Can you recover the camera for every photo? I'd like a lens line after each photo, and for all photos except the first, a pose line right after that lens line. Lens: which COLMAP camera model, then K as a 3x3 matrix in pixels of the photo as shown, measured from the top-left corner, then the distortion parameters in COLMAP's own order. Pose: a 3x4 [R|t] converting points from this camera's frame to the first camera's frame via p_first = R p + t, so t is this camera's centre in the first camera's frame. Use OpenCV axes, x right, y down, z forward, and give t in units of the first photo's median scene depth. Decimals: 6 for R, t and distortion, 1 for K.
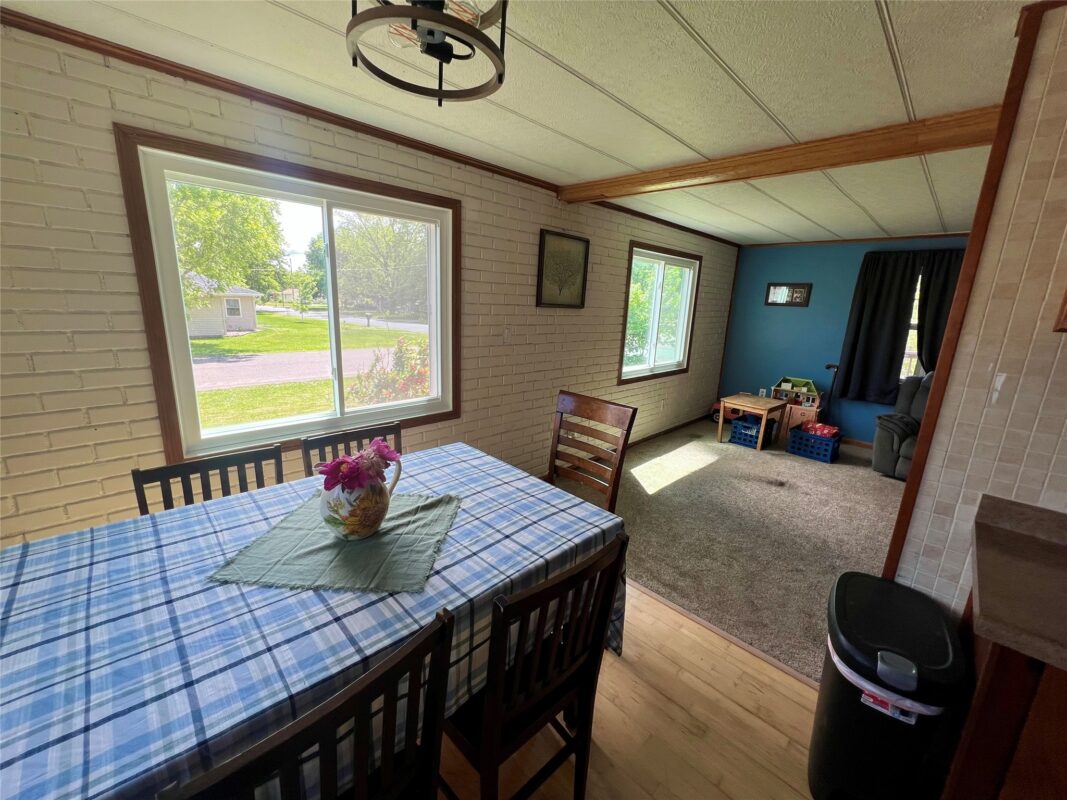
lens RADIAL K [[423.0, 0, 530.7], [0, 423.0, 397.0], [0, 0, 1]] dist [-0.002773, -0.000392]
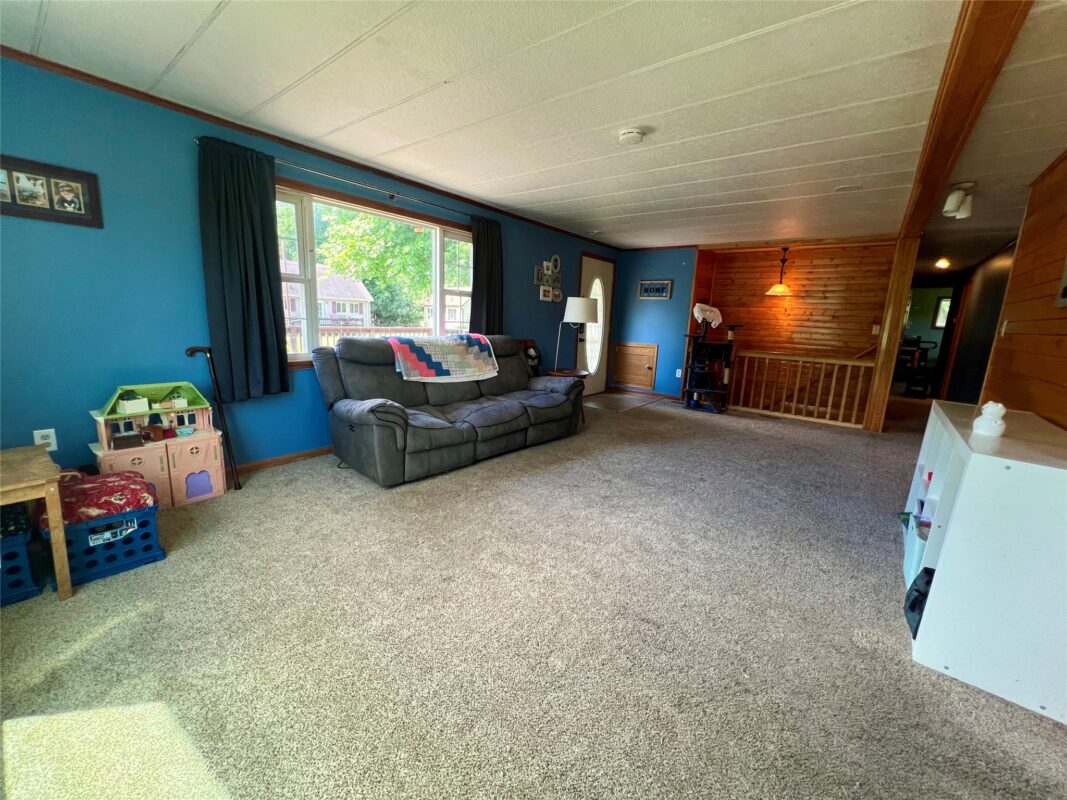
lens RADIAL K [[428.3, 0, 528.8], [0, 428.3, 397.1], [0, 0, 1]] dist [-0.000166, 0.000155]
pose [[-0.113383, -0.227269, 0.967209, 0.275928], [0.173830, 0.953934, 0.244527, -0.167592], [-0.978227, 0.195856, -0.068654, 1.417581]]
